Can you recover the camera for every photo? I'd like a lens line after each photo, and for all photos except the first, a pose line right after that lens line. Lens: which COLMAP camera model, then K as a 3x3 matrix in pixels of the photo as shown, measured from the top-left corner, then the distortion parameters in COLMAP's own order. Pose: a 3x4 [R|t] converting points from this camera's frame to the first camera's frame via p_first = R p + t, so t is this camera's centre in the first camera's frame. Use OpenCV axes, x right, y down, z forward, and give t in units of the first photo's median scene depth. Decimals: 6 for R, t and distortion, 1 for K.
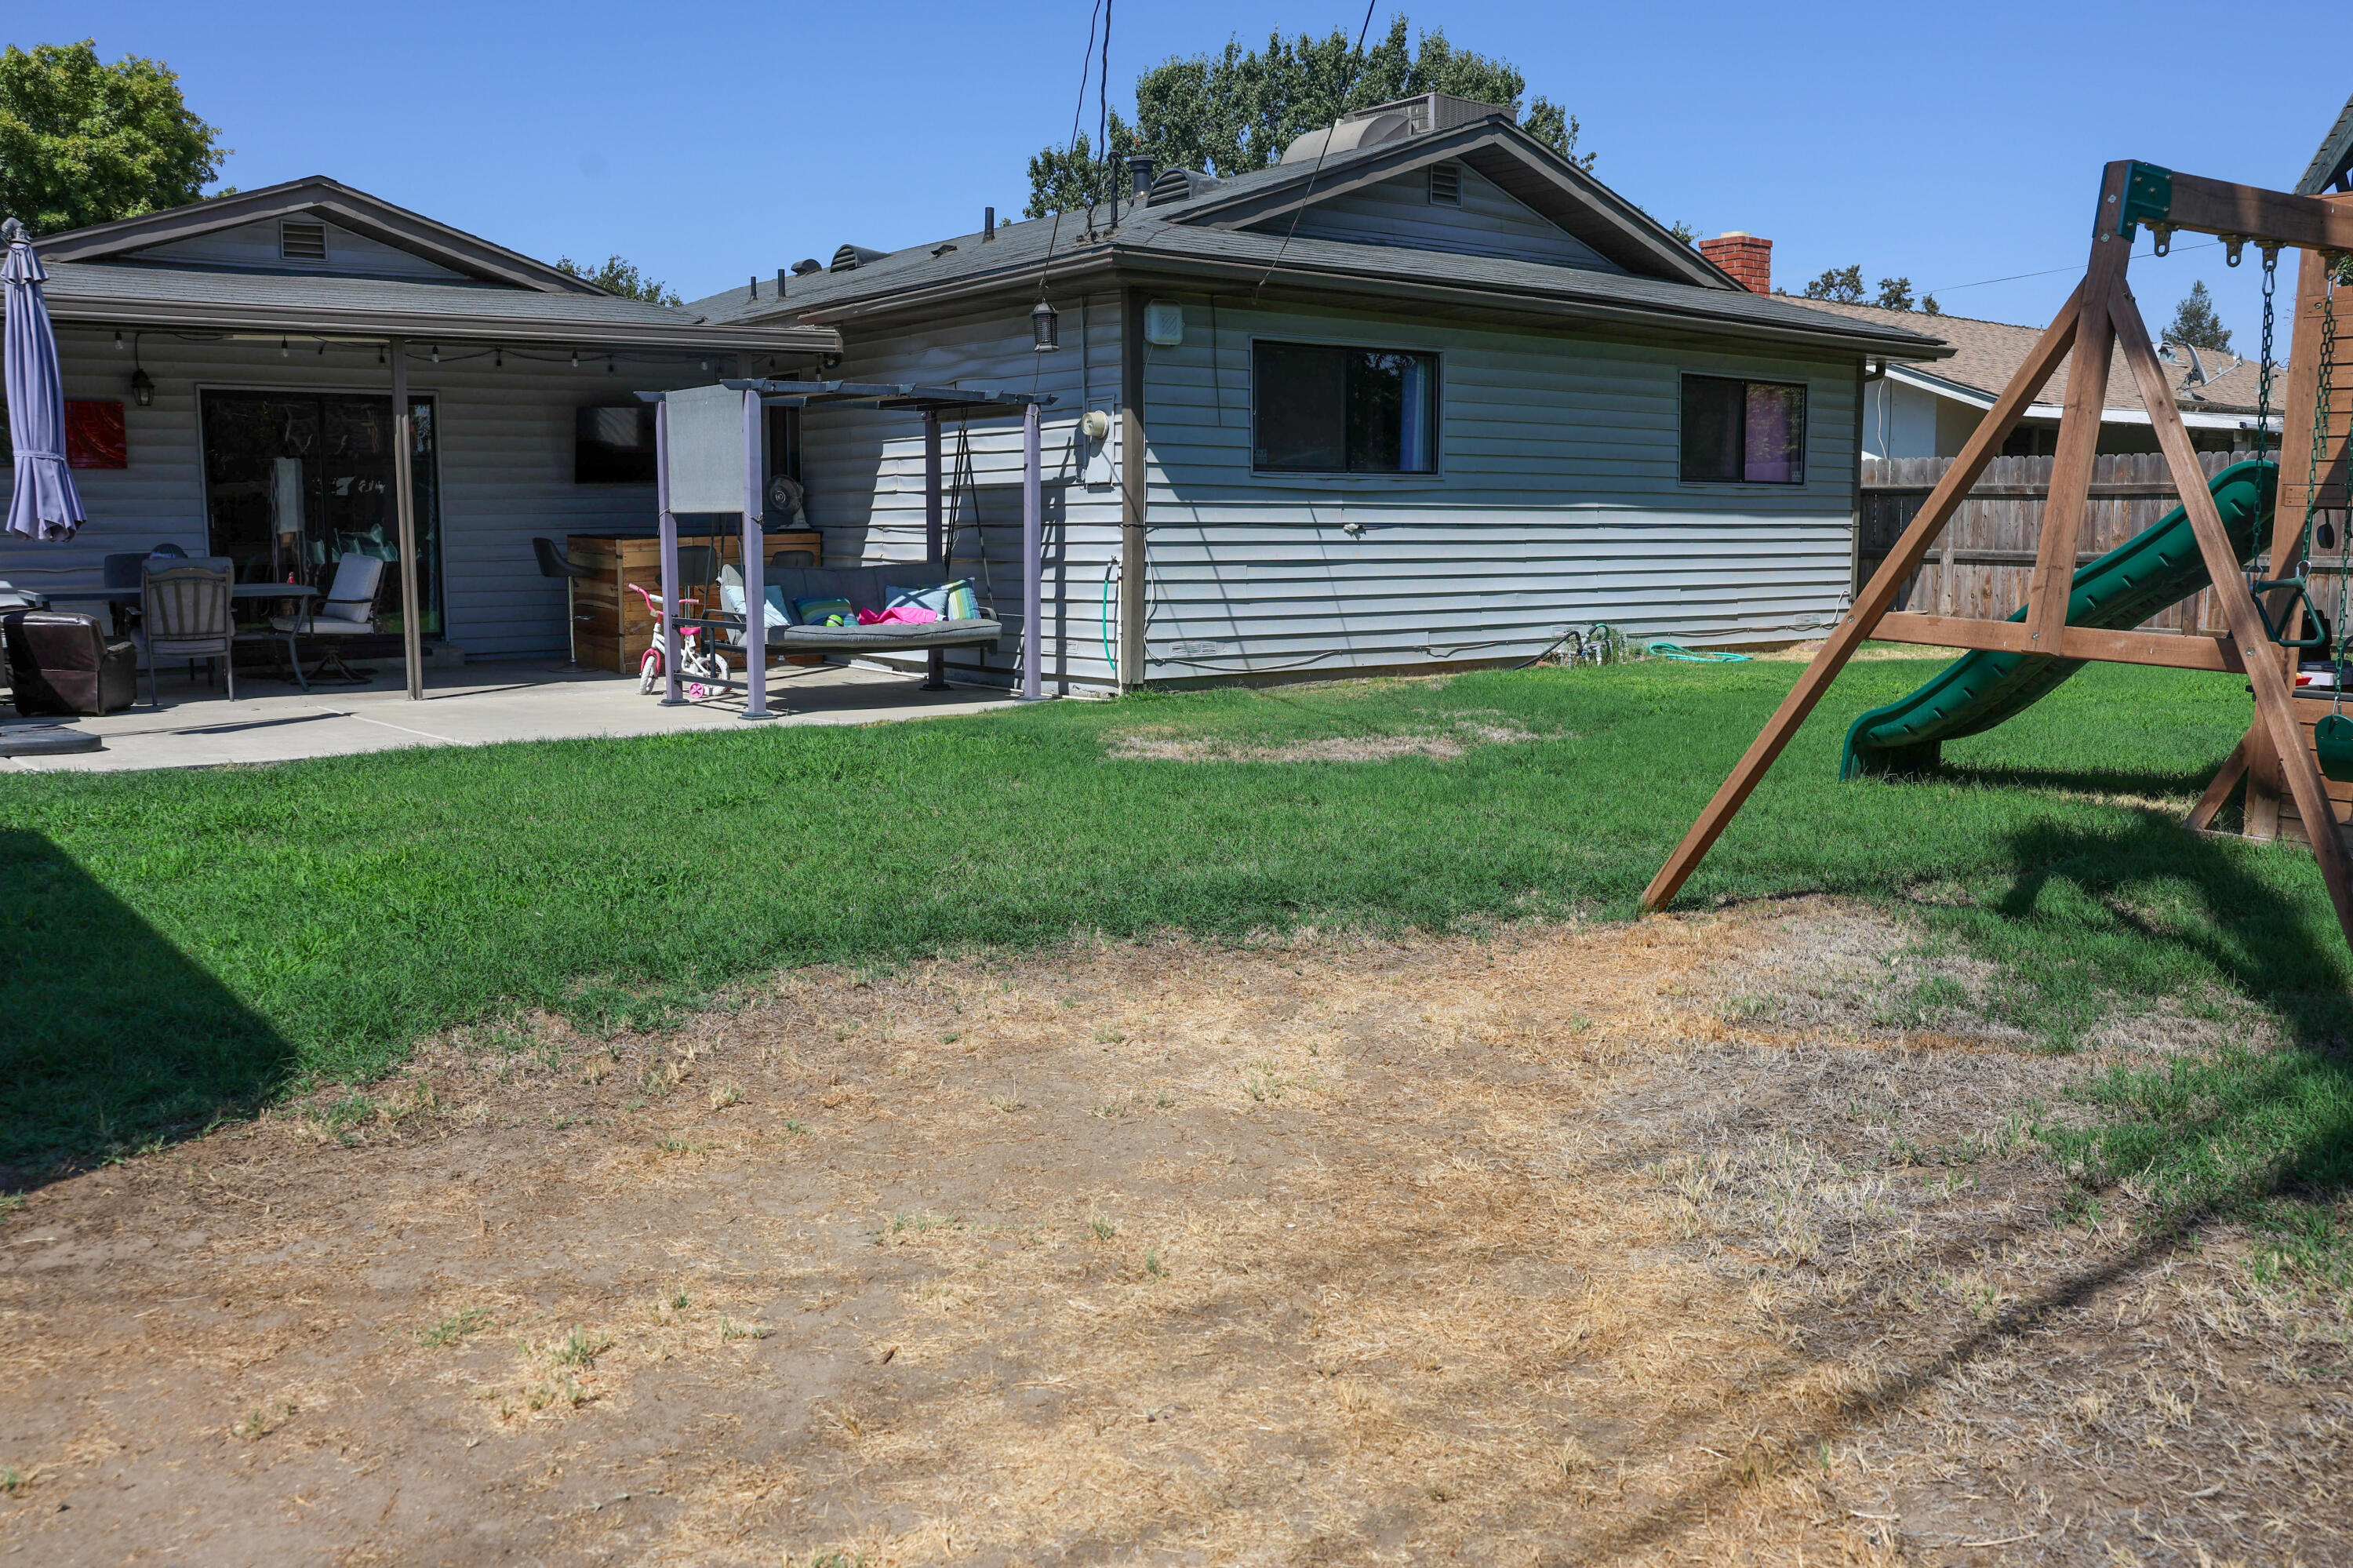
lens RADIAL K [[1910.6, 0, 1176.5], [0, 1910.6, 802.9], [0, 0, 1]] dist [-0.085371, 0.059292]
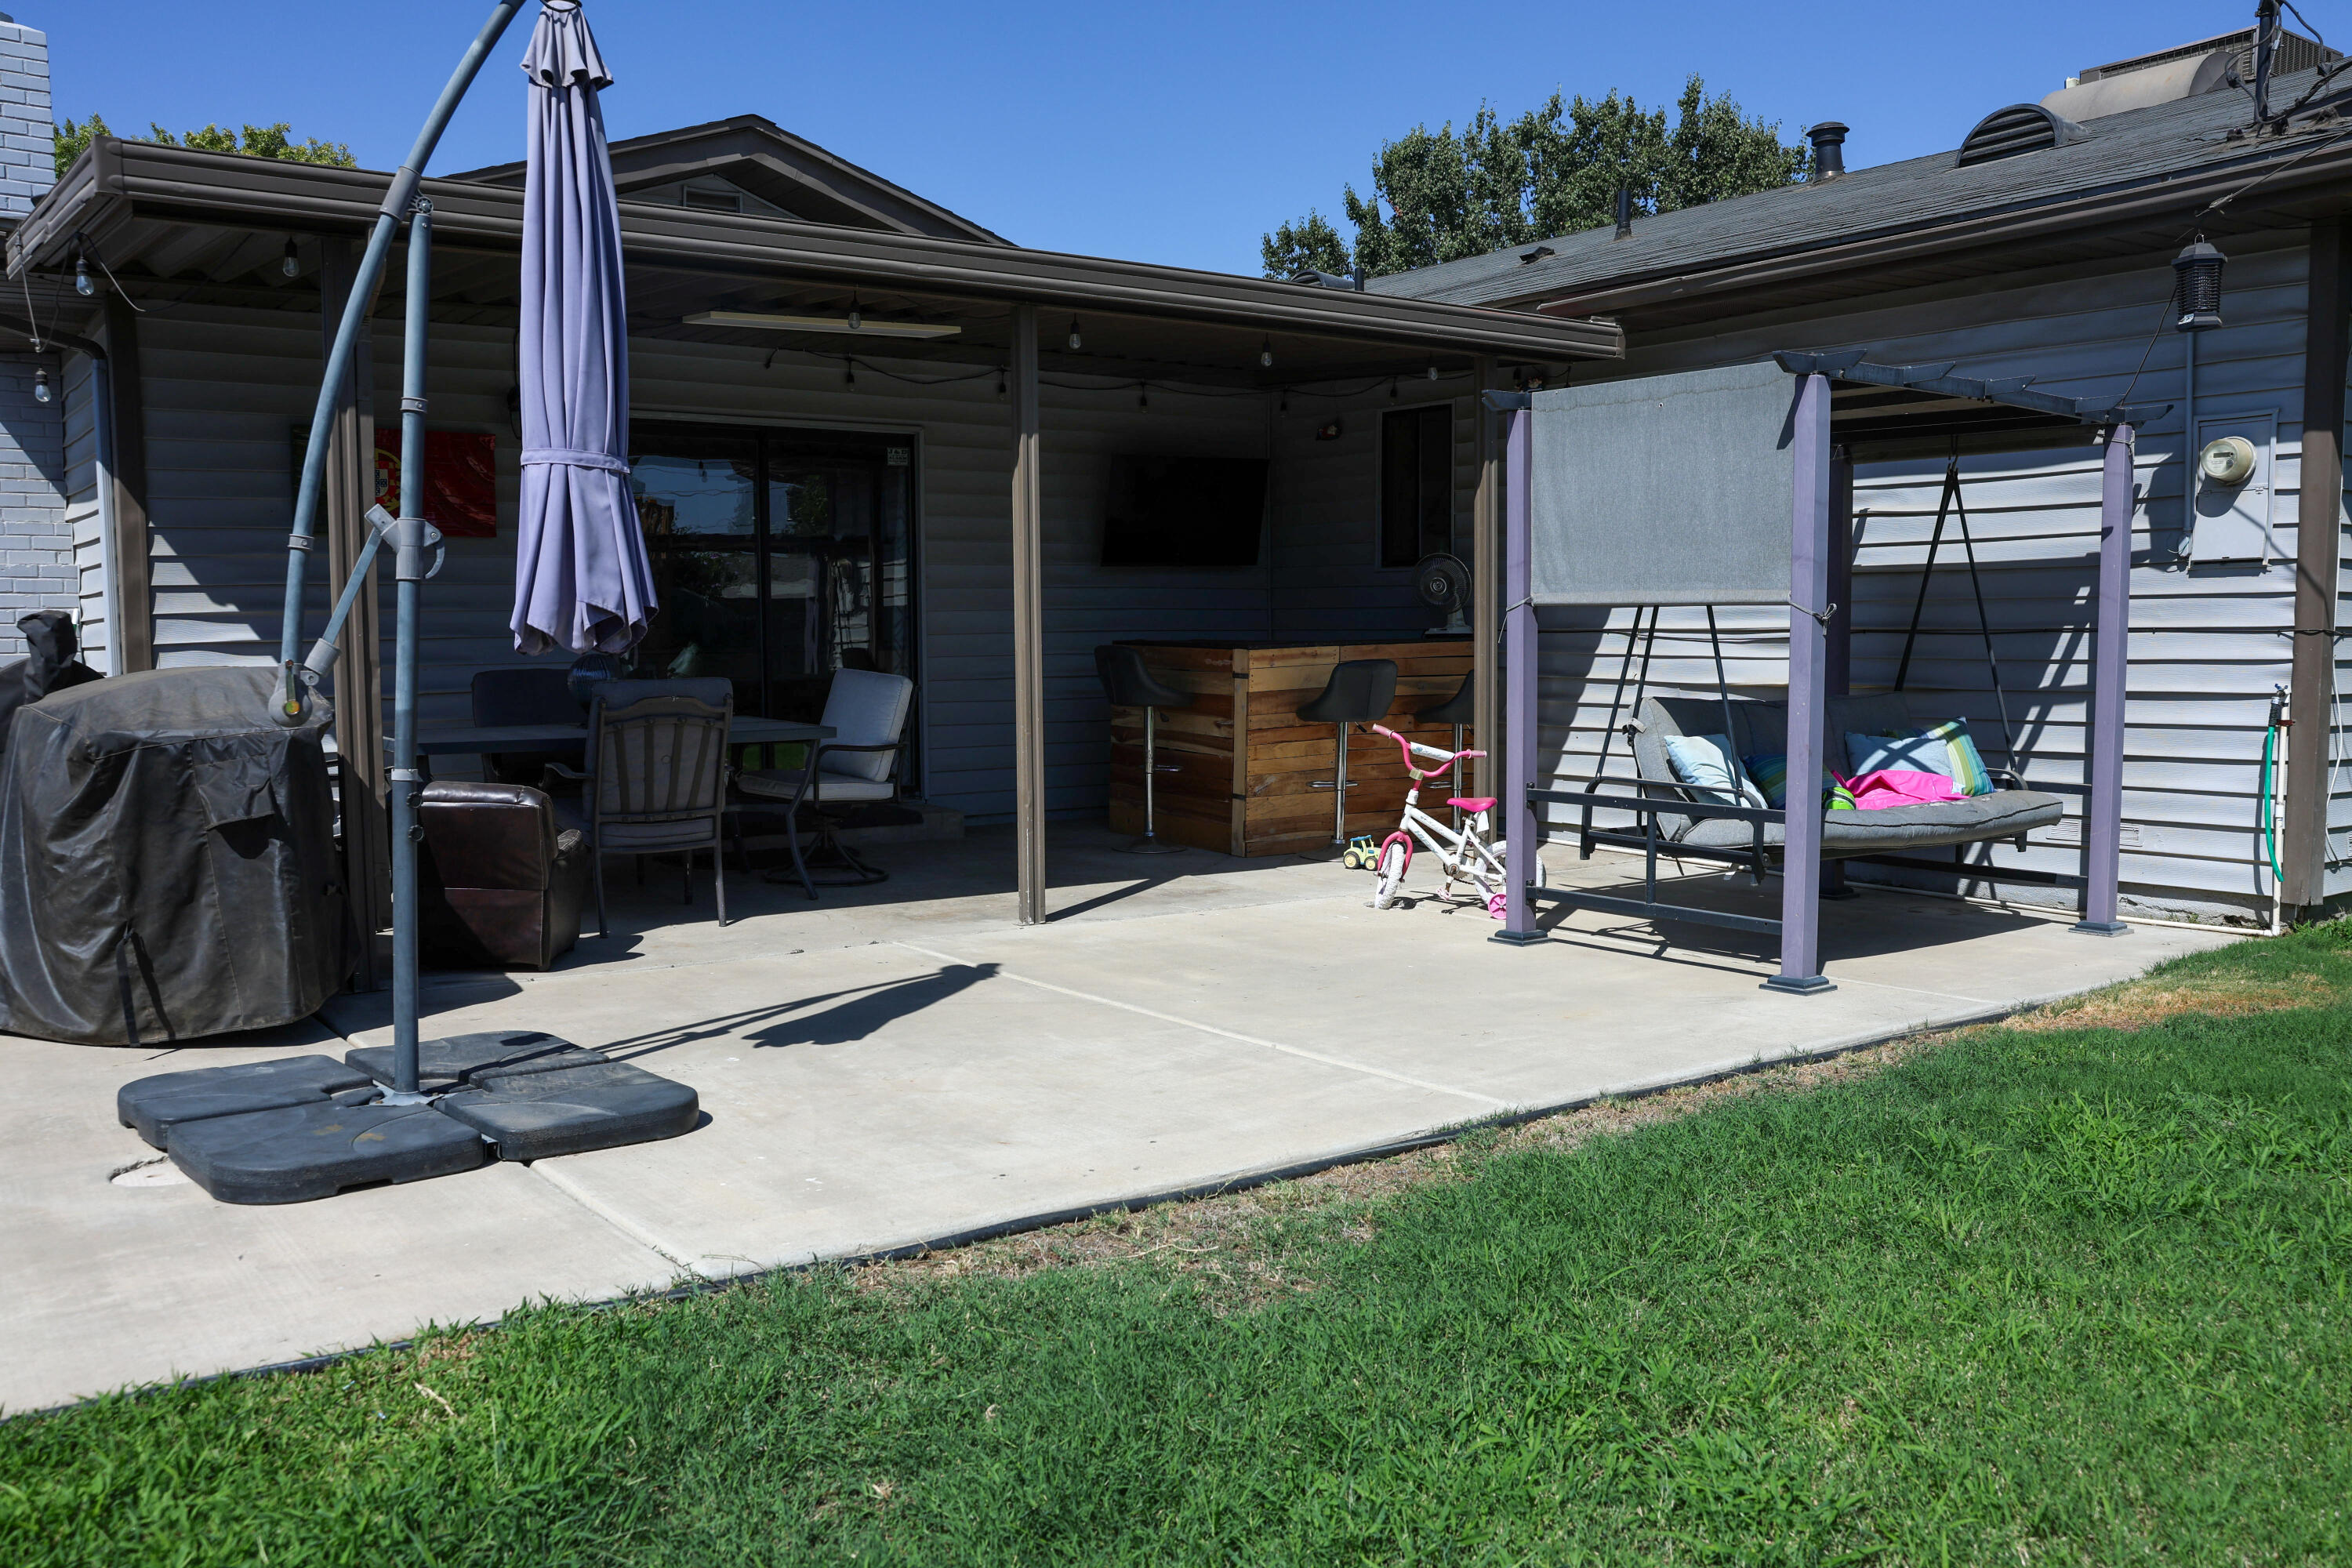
lens RADIAL K [[1909.7, 0, 1182.7], [0, 1909.7, 794.5], [0, 0, 1]] dist [-0.085371, 0.059292]
pose [[0.998844, 0.002660, -0.047986, -0.324343], [-0.005511, 0.998221, -0.059367, -0.058787], [0.047742, 0.059563, 0.997082, 0.408088]]
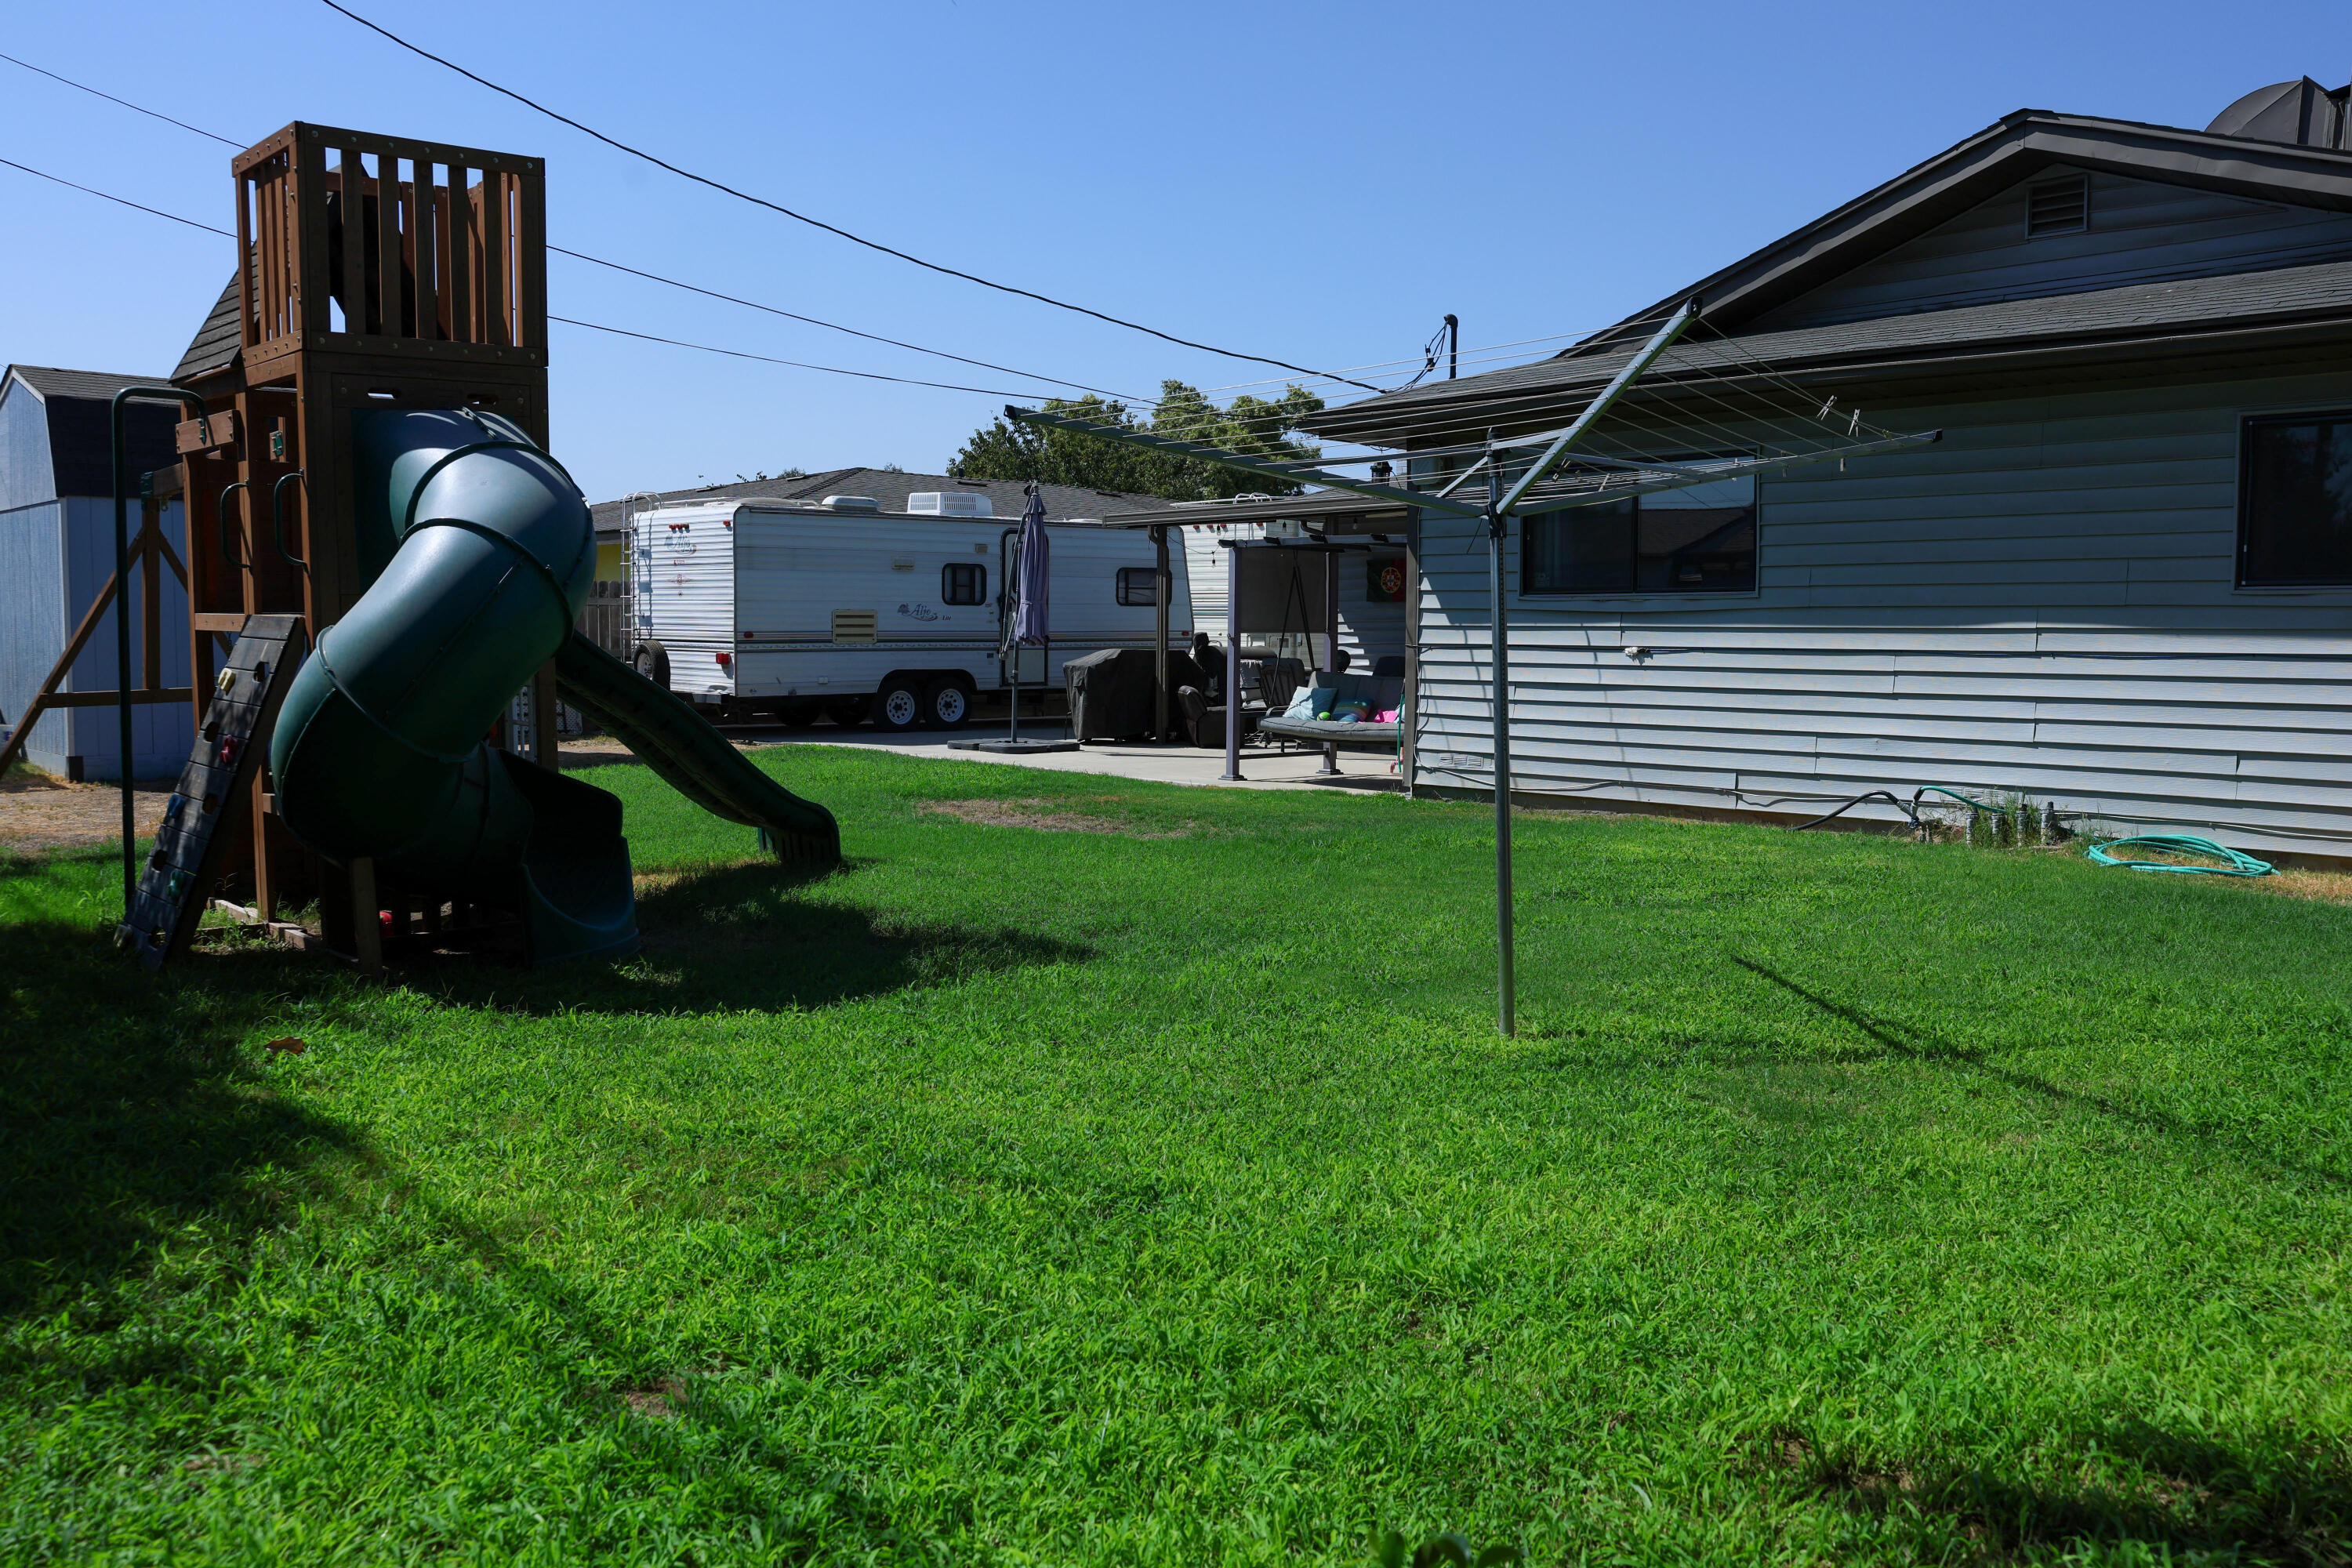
lens RADIAL K [[1909.7, 0, 1177.7], [0, 1909.7, 785.8], [0, 0, 1]] dist [-0.085371, 0.059292]
pose [[0.096748, 0.080556, -0.992044, 1.040994], [-0.147813, 0.986830, 0.065717, -0.112605], [0.984272, 0.140278, 0.107381, 0.722060]]
